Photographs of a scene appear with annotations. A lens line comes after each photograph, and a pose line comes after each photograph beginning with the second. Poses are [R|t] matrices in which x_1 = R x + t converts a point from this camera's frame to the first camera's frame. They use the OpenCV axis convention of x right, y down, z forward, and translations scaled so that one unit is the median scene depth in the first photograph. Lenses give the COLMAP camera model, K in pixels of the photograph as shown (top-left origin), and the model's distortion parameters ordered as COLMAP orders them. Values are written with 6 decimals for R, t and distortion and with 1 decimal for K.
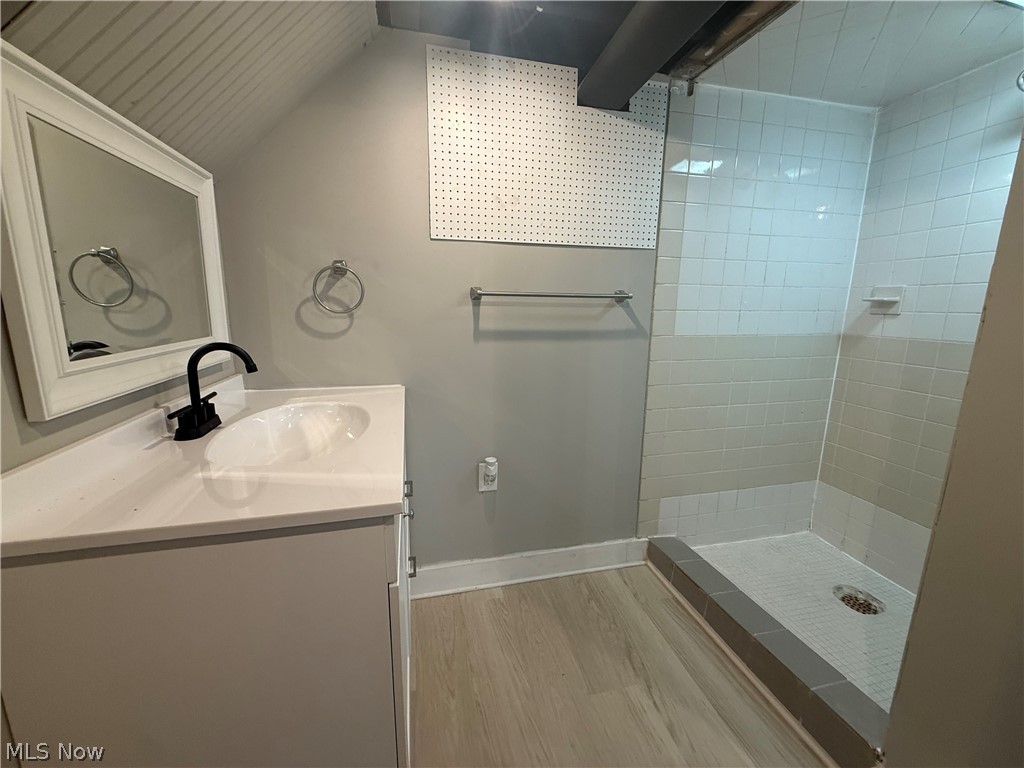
lens RADIAL K [[406.5, 0, 509.9], [0, 406.5, 385.1], [0, 0, 1]] dist [-0.000167, 0.000085]
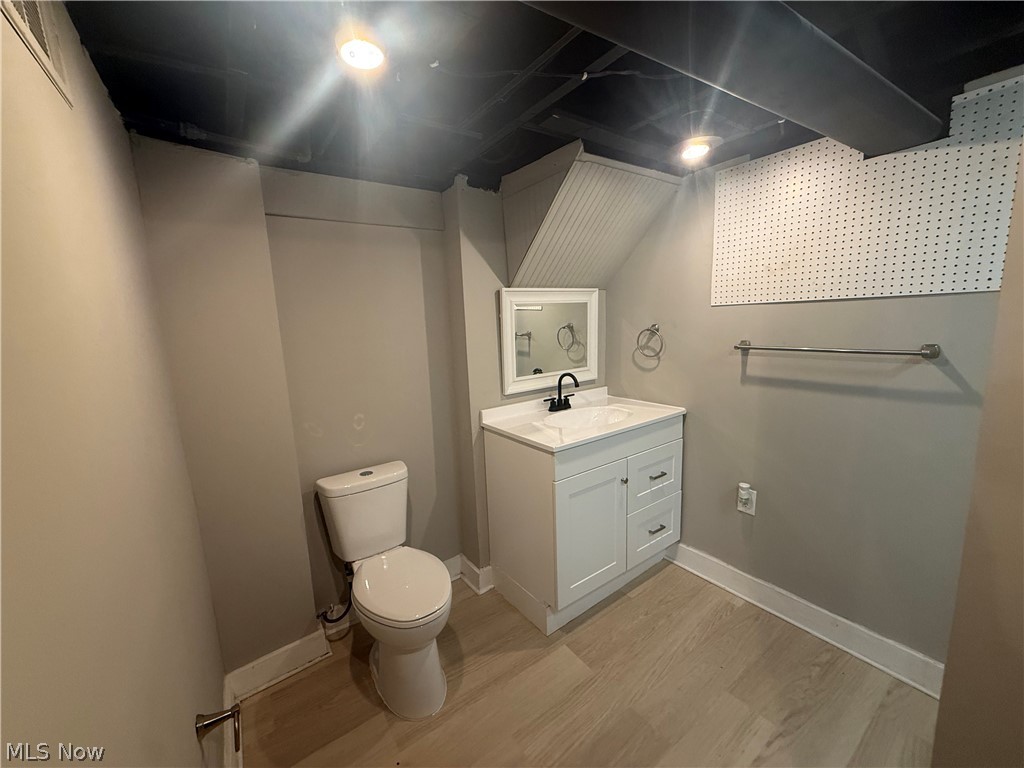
lens RADIAL K [[406.5, 0, 510.2], [0, 406.5, 383.3], [0, 0, 1]] dist [-0.000167, 0.000085]
pose [[0.368975, 0.121697, -0.921438, 0.816897], [-0.136584, 0.987727, 0.075759, -0.112702], [0.919349, 0.097901, 0.381068, -0.105567]]
